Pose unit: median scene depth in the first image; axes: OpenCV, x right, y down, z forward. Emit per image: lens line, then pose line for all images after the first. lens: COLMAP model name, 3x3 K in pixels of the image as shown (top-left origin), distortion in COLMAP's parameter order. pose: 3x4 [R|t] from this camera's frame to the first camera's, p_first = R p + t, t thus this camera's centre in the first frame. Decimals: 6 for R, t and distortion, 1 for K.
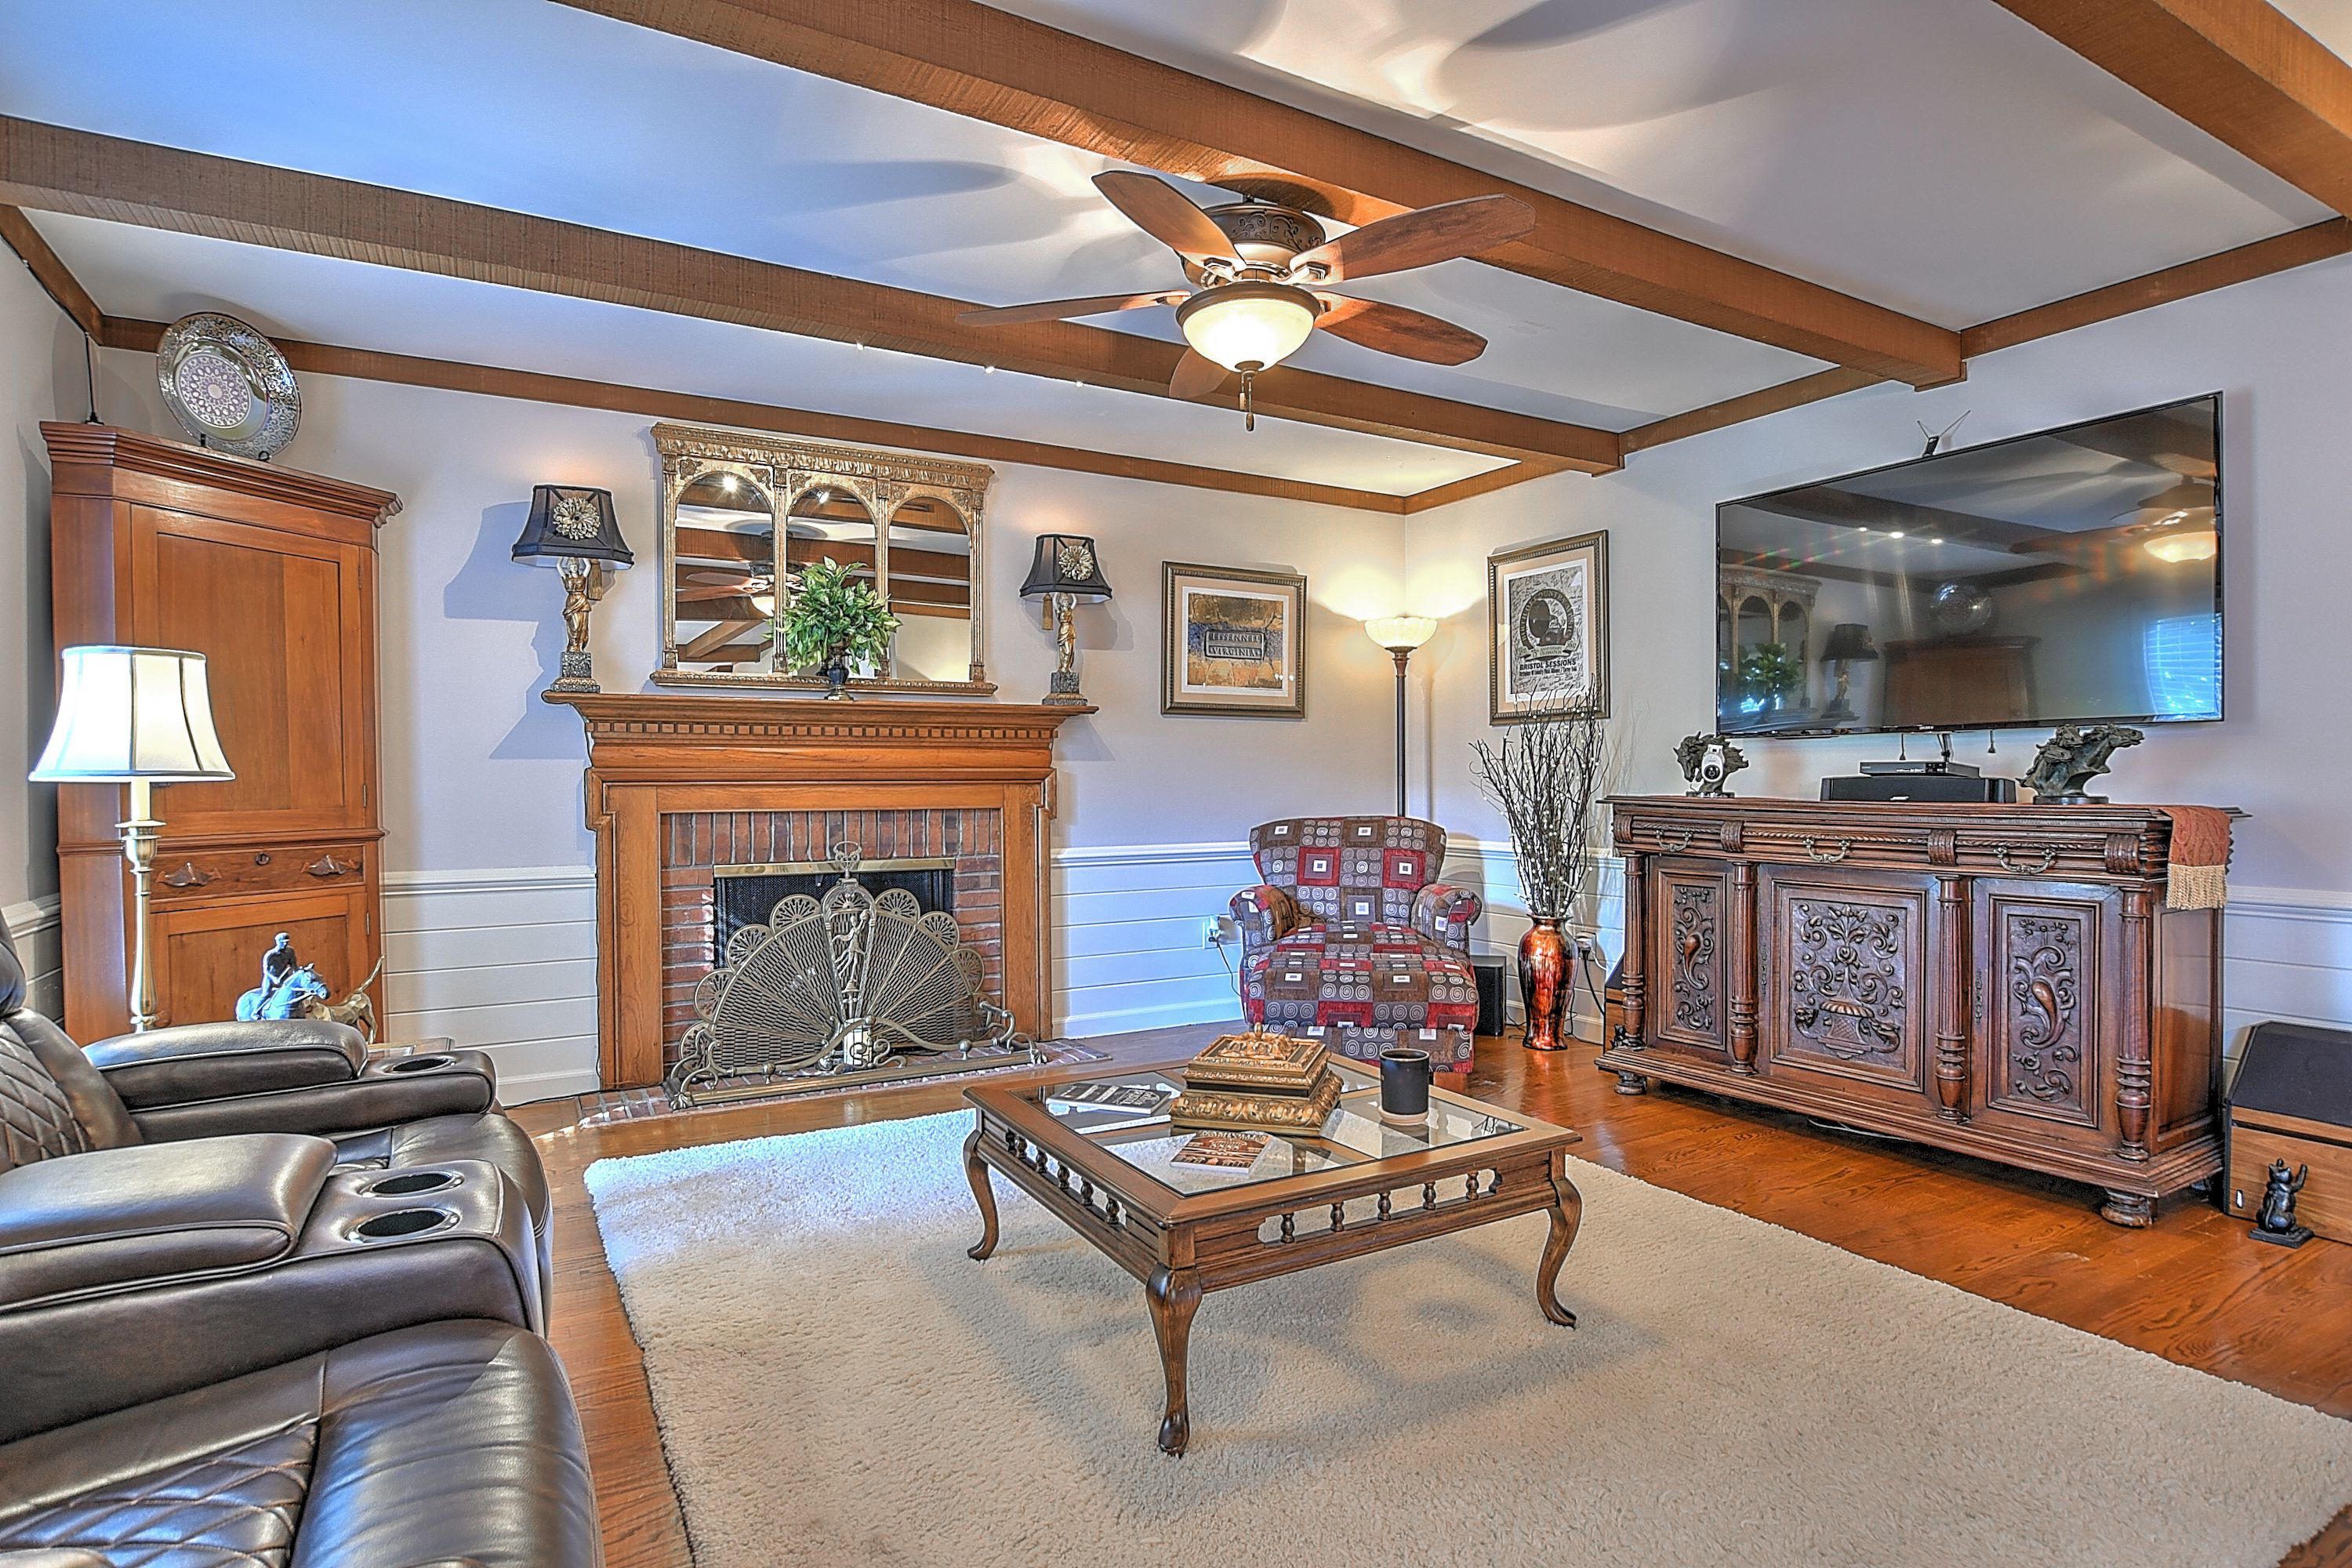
lens RADIAL K [[1208.2, 0, 1151.5], [0, 1208.2, 790.0], [0, 0, 1]] dist [-0.023904, 0.003397]
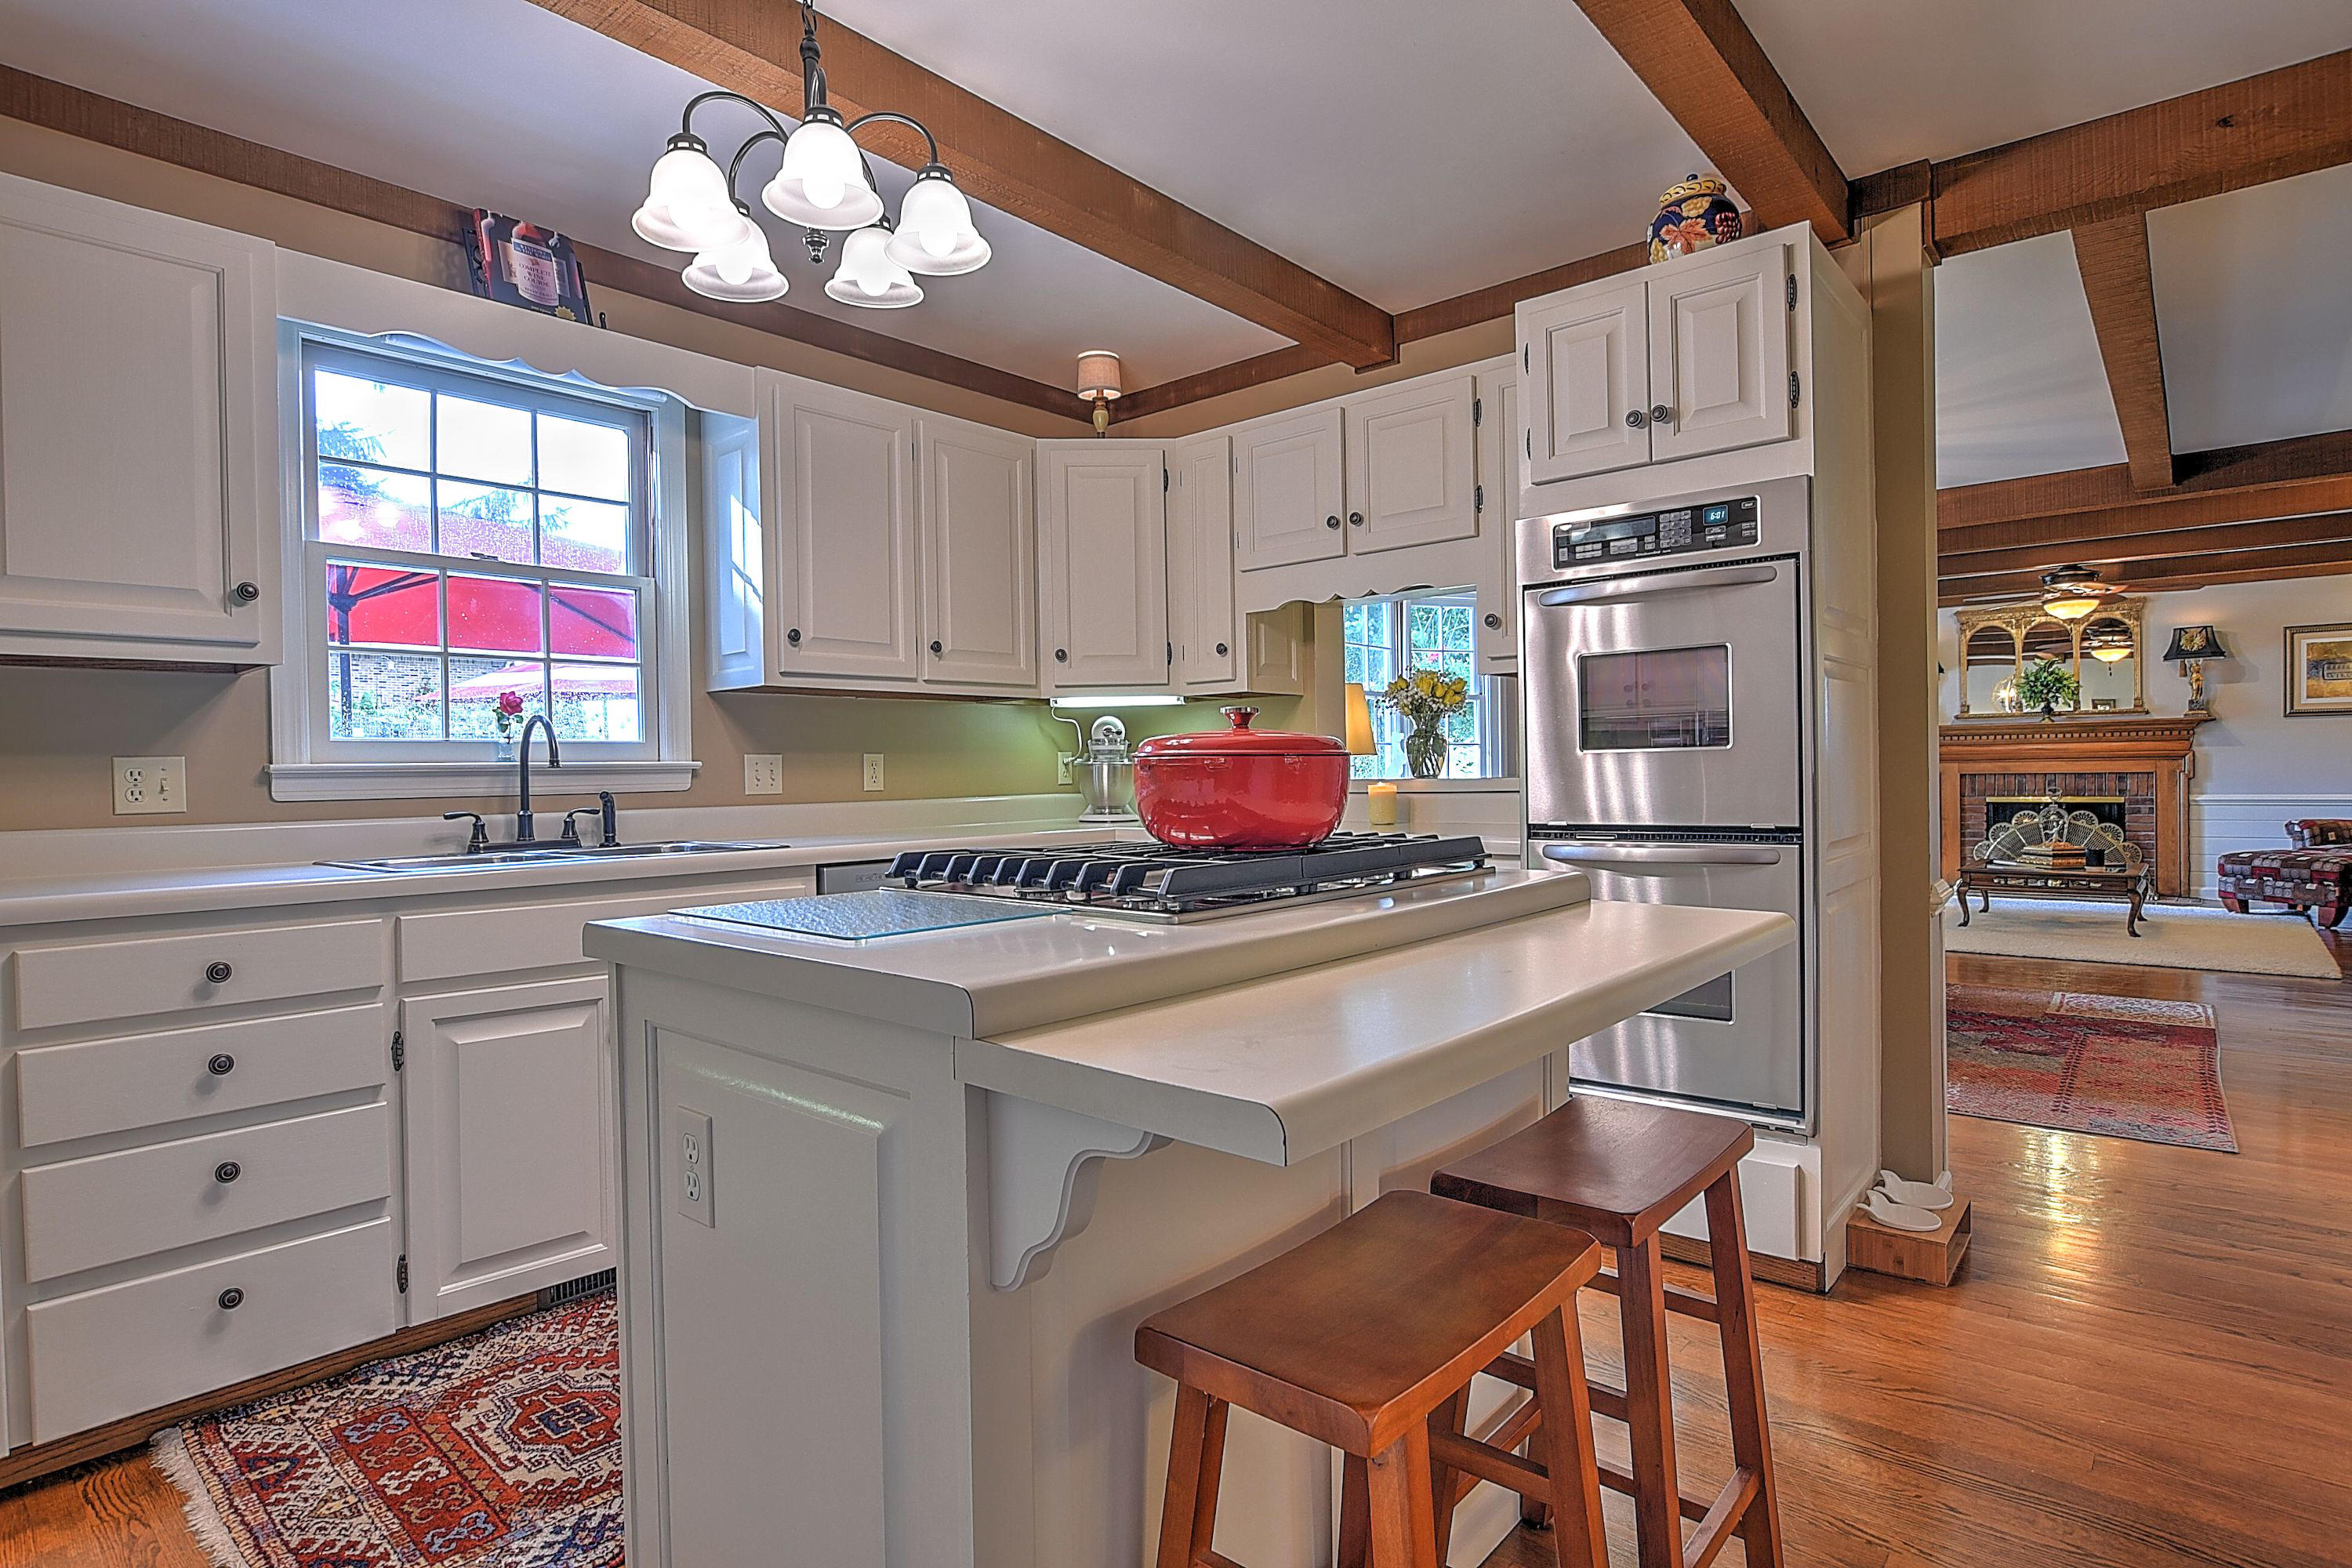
lens RADIAL K [[1208.2, 0, 1164.0], [0, 1208.2, 788.3], [0, 0, 1]] dist [-0.023904, 0.003397]
pose [[0.332278, 0.011543, -0.943111, 1.171793], [0.005537, 0.999884, 0.014189, 0.005146], [0.943165, -0.009937, 0.332175, -1.147411]]
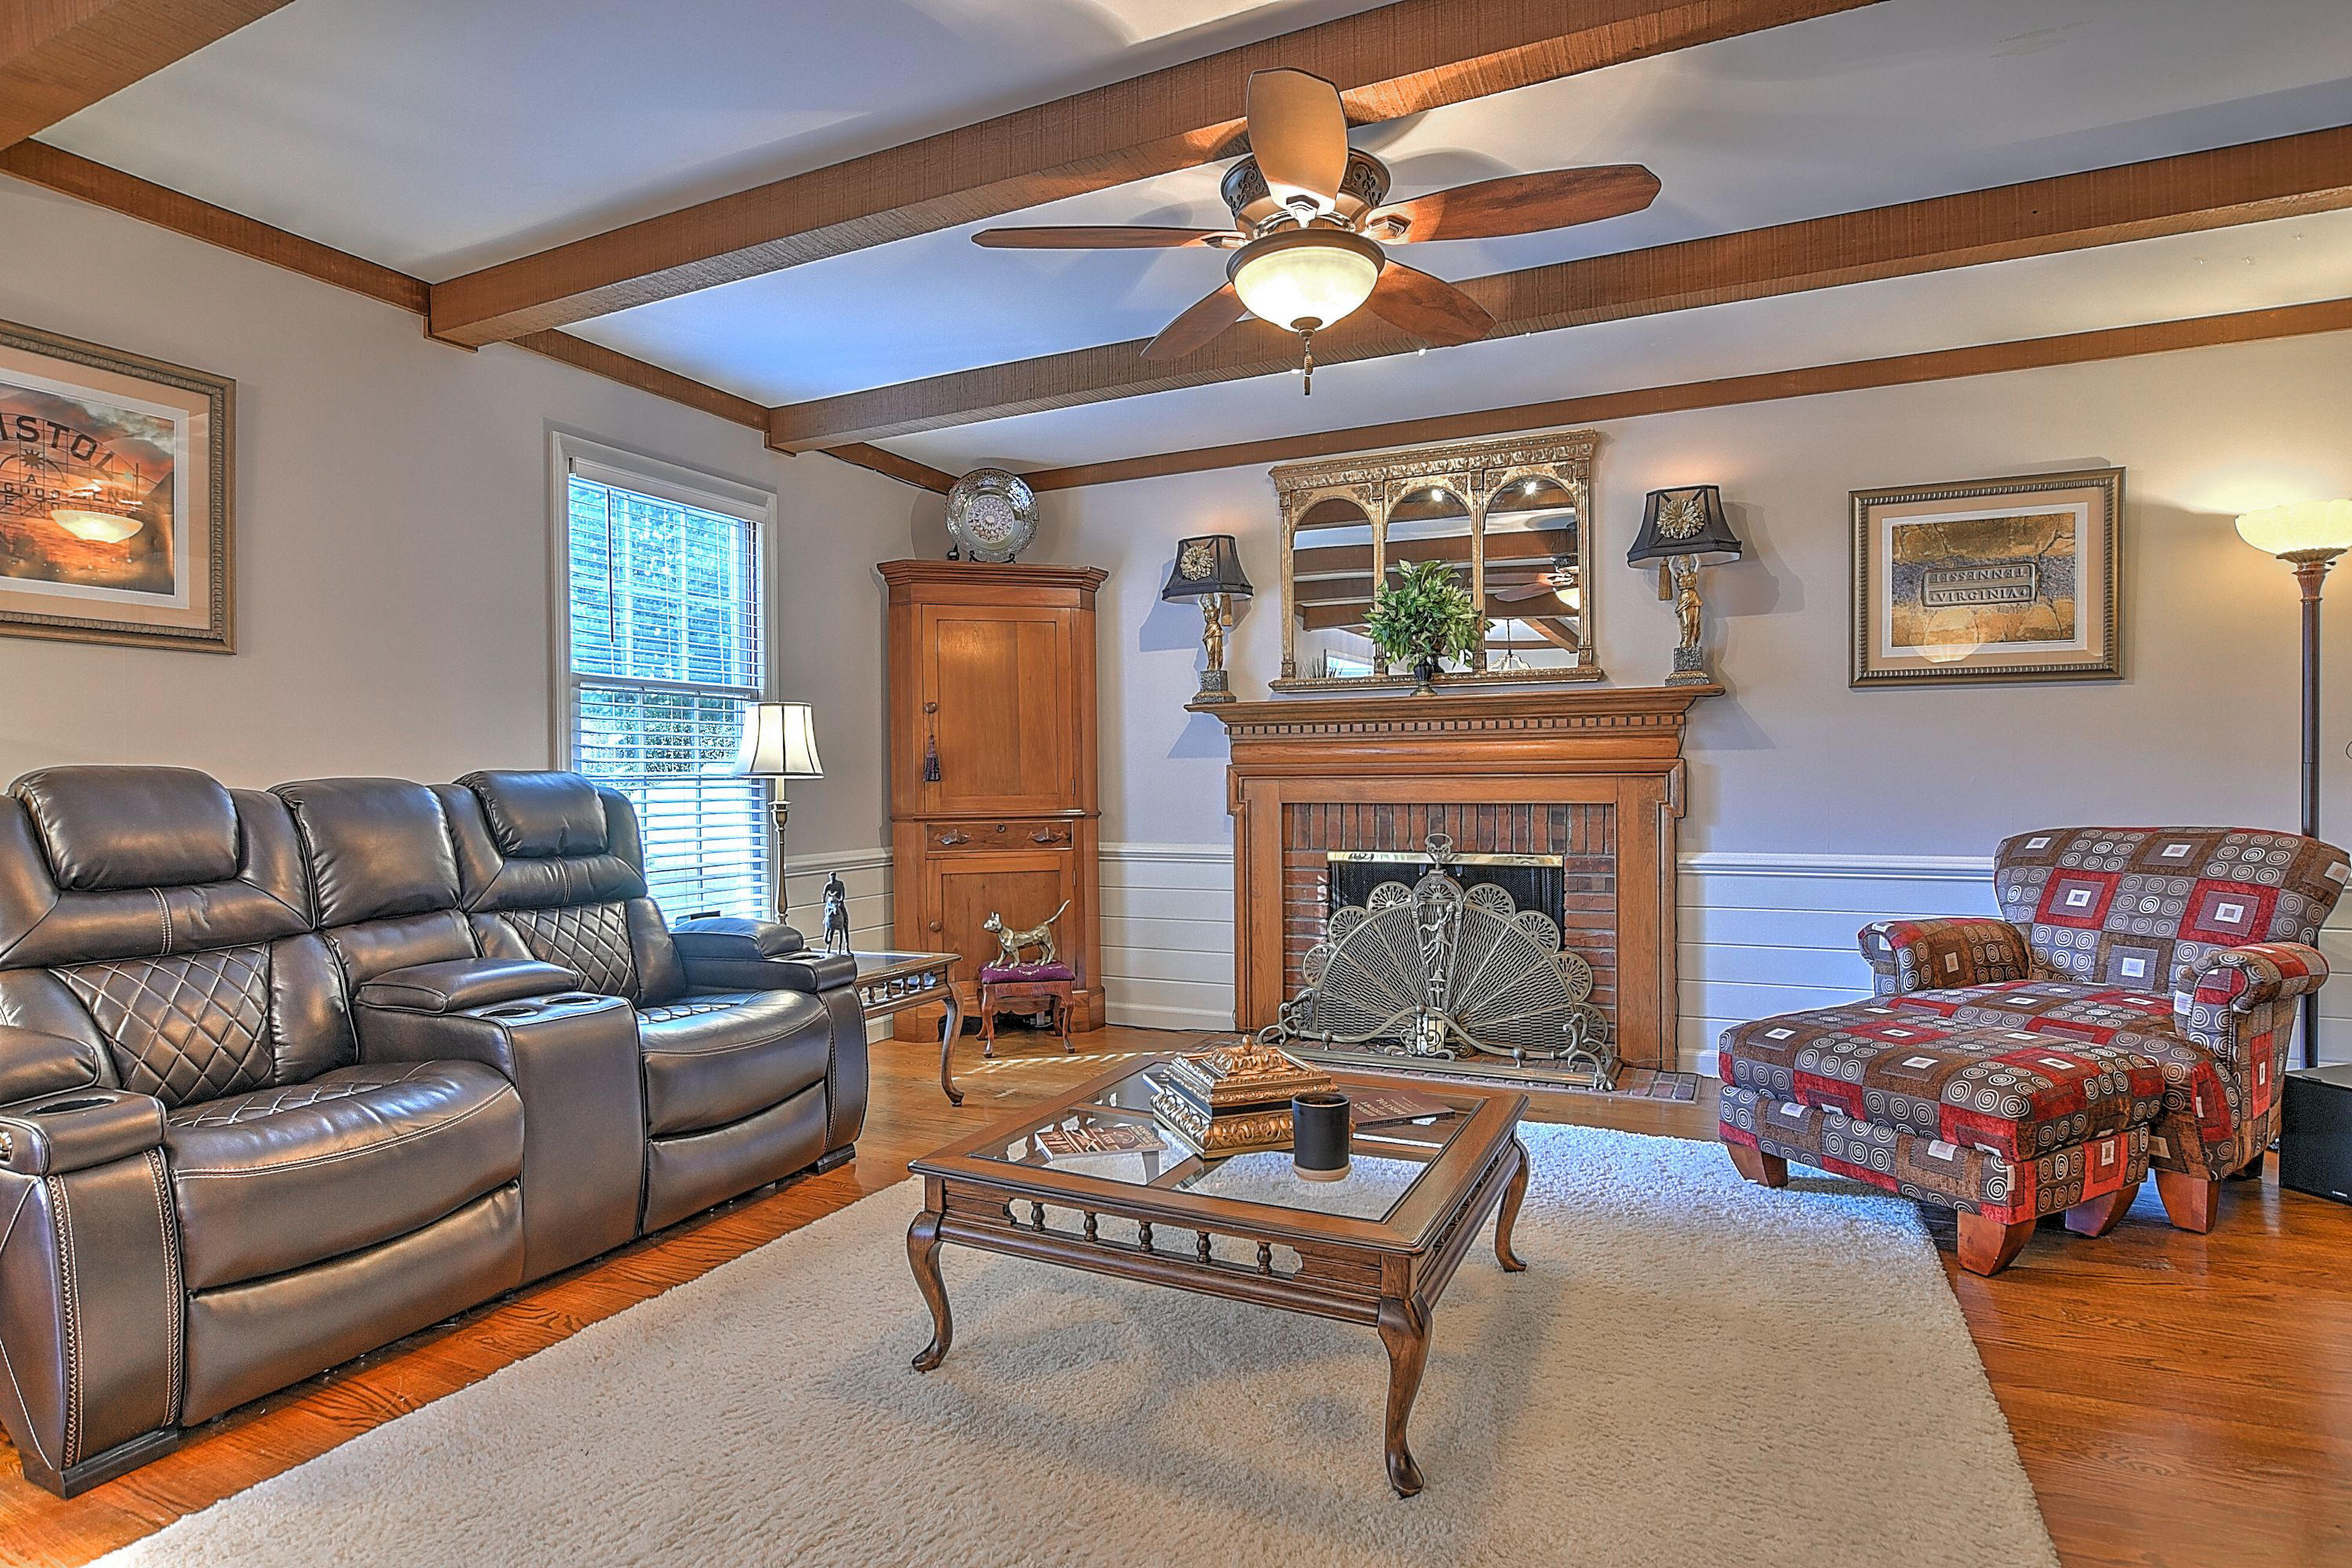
lens RADIAL K [[1208.2, 0, 1173.0], [0, 1208.2, 786.3], [0, 0, 1]] dist [-0.023904, 0.003397]
pose [[0.574382, 0.005705, -0.818567, 0.434975], [-0.002539, 0.999983, 0.005188, -0.002137], [0.818583, -0.000902, 0.574387, 0.219507]]
